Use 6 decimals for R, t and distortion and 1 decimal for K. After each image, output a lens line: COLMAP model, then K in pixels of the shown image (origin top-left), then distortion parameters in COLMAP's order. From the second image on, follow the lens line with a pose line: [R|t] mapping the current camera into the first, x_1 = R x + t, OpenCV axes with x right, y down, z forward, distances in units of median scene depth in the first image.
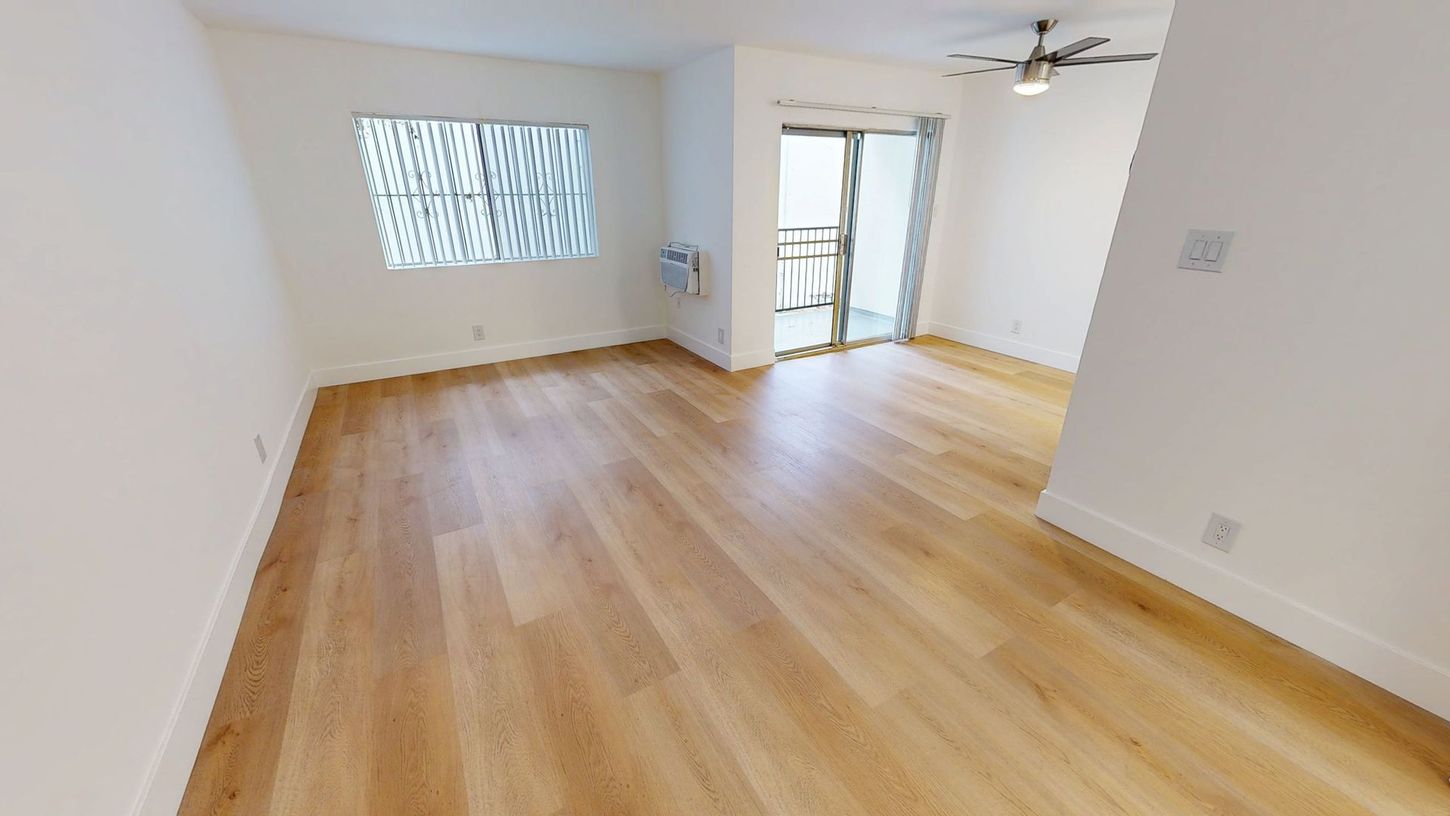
lens RADIAL K [[564.5, 0, 727.2], [0, 564.5, 409.5], [0, 0, 1]] dist [0.004740, 0.000419]
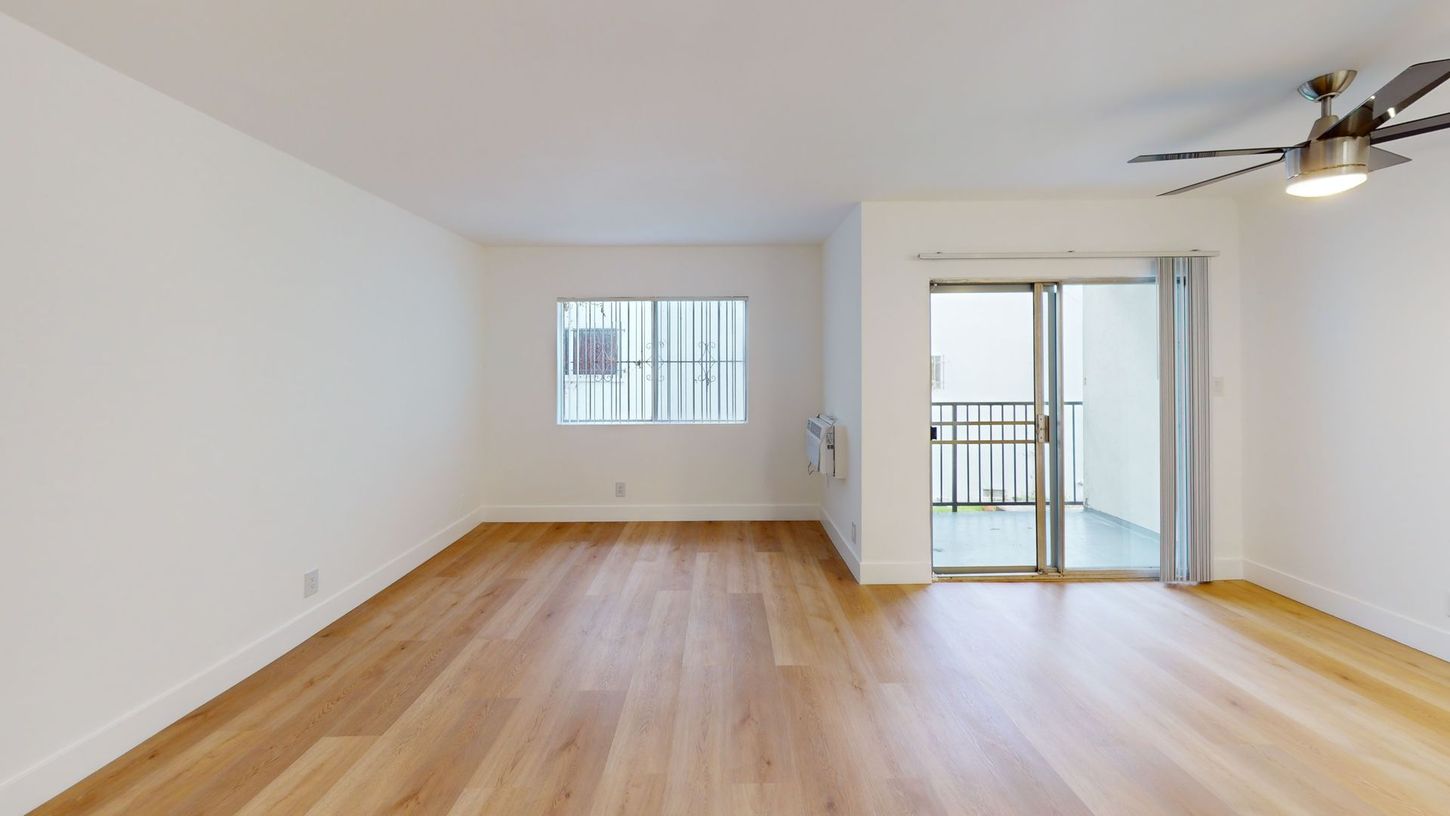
lens RADIAL K [[564.5, 0, 661.5], [0, 564.5, 373.5], [0, 0, 1]] dist [0.004740, 0.000419]
pose [[0.861103, 0.013387, -0.508255, 0.152003], [-0.184365, 0.939837, -0.287603, -0.063978], [0.473827, 0.341360, 0.811764, 0.173624]]
